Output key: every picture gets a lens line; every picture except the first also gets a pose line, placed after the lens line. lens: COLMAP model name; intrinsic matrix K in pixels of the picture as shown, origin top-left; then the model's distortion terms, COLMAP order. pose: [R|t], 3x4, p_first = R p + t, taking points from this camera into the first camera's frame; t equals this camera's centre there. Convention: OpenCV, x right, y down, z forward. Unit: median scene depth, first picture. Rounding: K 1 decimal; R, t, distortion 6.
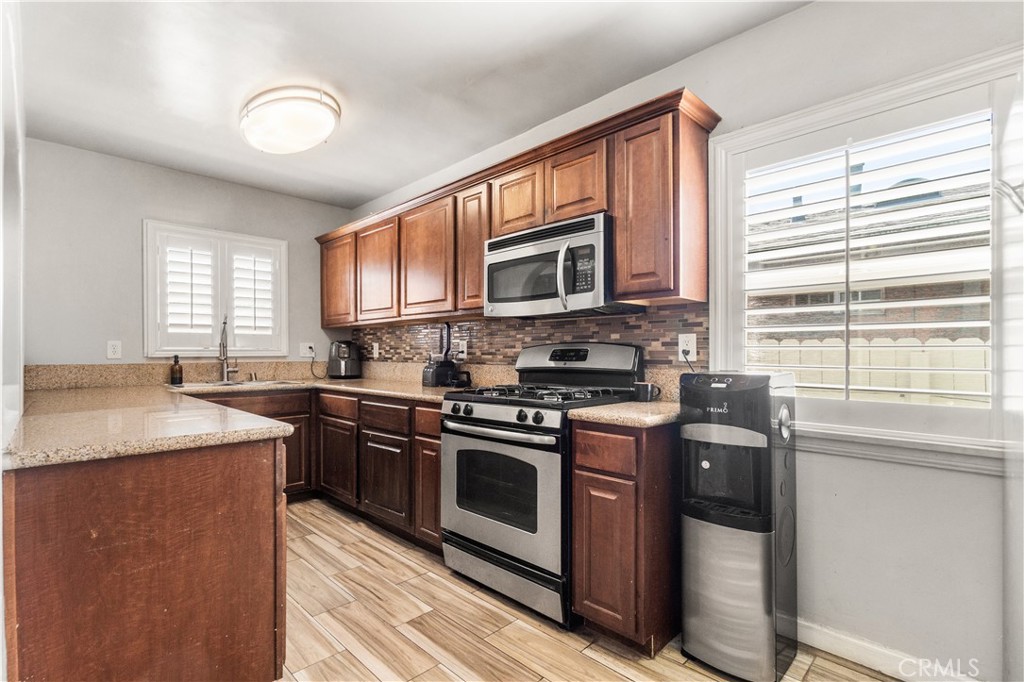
lens RADIAL K [[471.0, 0, 489.6], [0, 471.0, 352.6], [0, 0, 1]] dist [-0.005404, 0.000810]
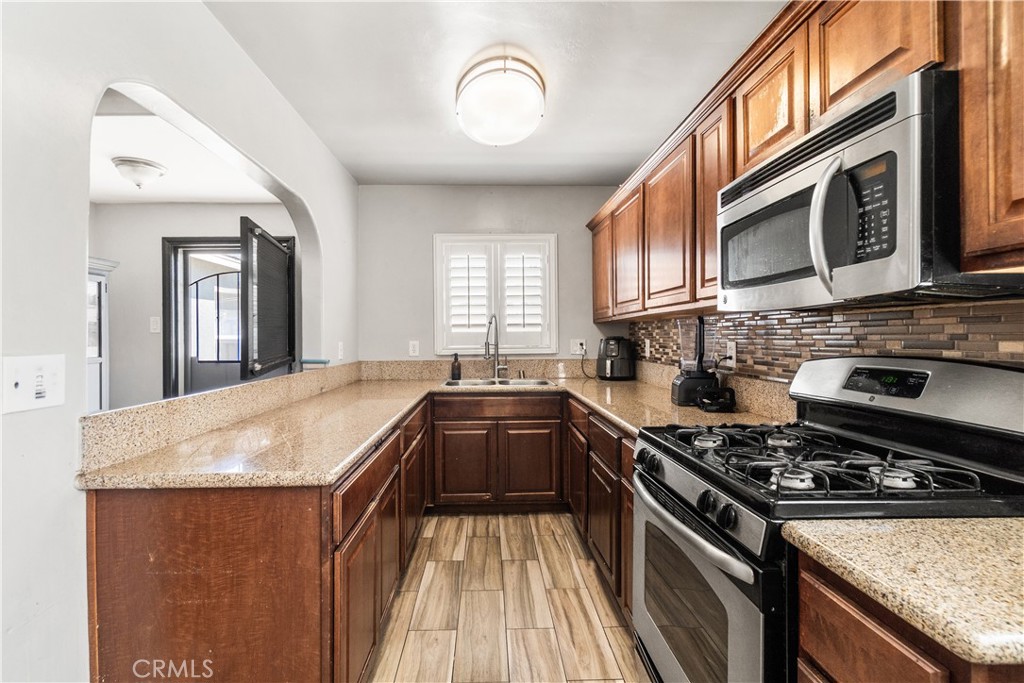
lens RADIAL K [[453.2, 0, 507.3], [0, 453.2, 334.4], [0, 0, 1]] dist [-0.002841, 0.000238]
pose [[0.743253, -0.006405, -0.668980, 0.211807], [0.006088, 0.999978, -0.002810, -0.051581], [0.668983, -0.001984, 0.743275, 0.395352]]
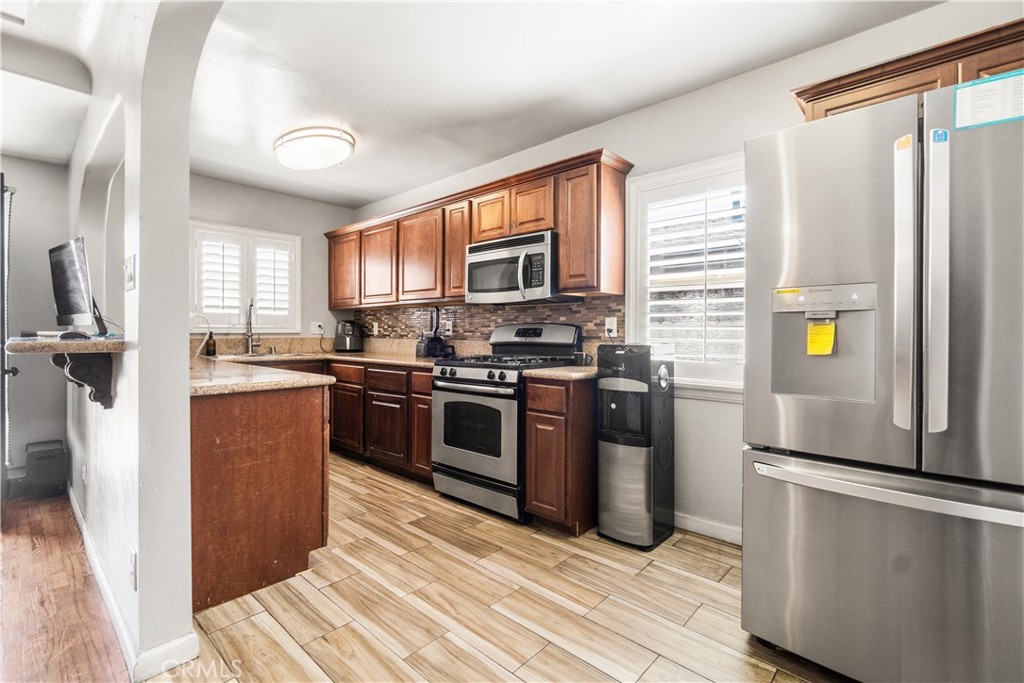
lens RADIAL K [[453.2, 0, 502.6], [0, 453.2, 333.5], [0, 0, 1]] dist [-0.002841, 0.000238]
pose [[0.998020, 0.005067, 0.062688, 0.014766], [-0.005238, 0.999983, 0.002577, 0.005733], [-0.062674, -0.002900, 0.998030, -0.303802]]
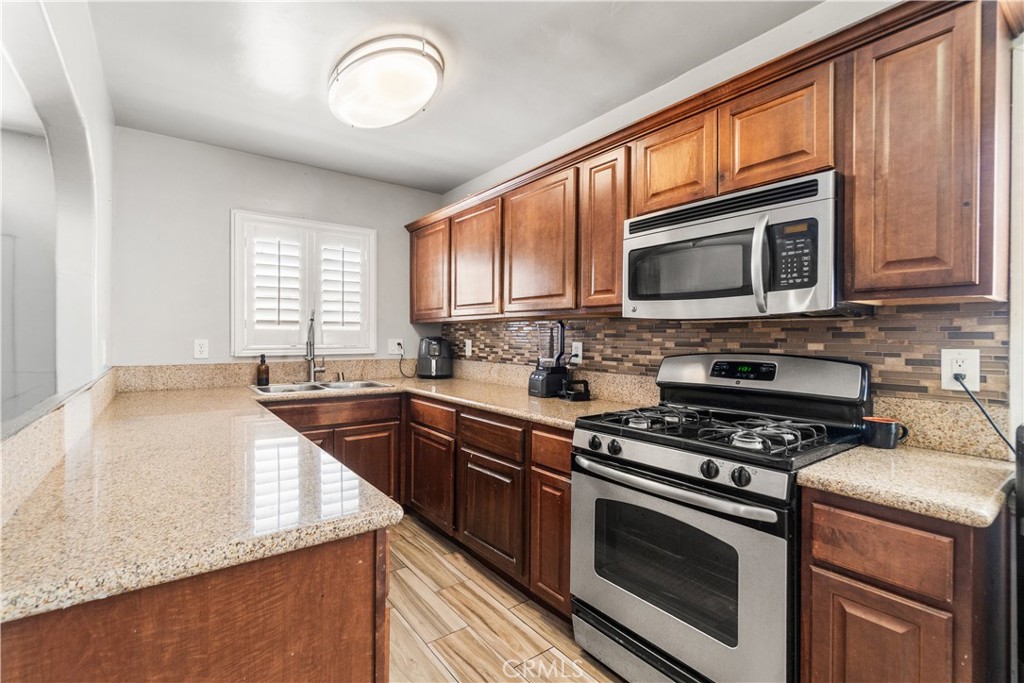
lens RADIAL K [[453.2, 0, 489.4], [0, 453.2, 335.7], [0, 0, 1]] dist [-0.002841, 0.000238]
pose [[0.989299, 0.007705, -0.145700, -0.134513], [-0.007816, 0.999969, -0.000191, -0.050815], [0.145694, 0.001328, 0.989329, 0.258505]]
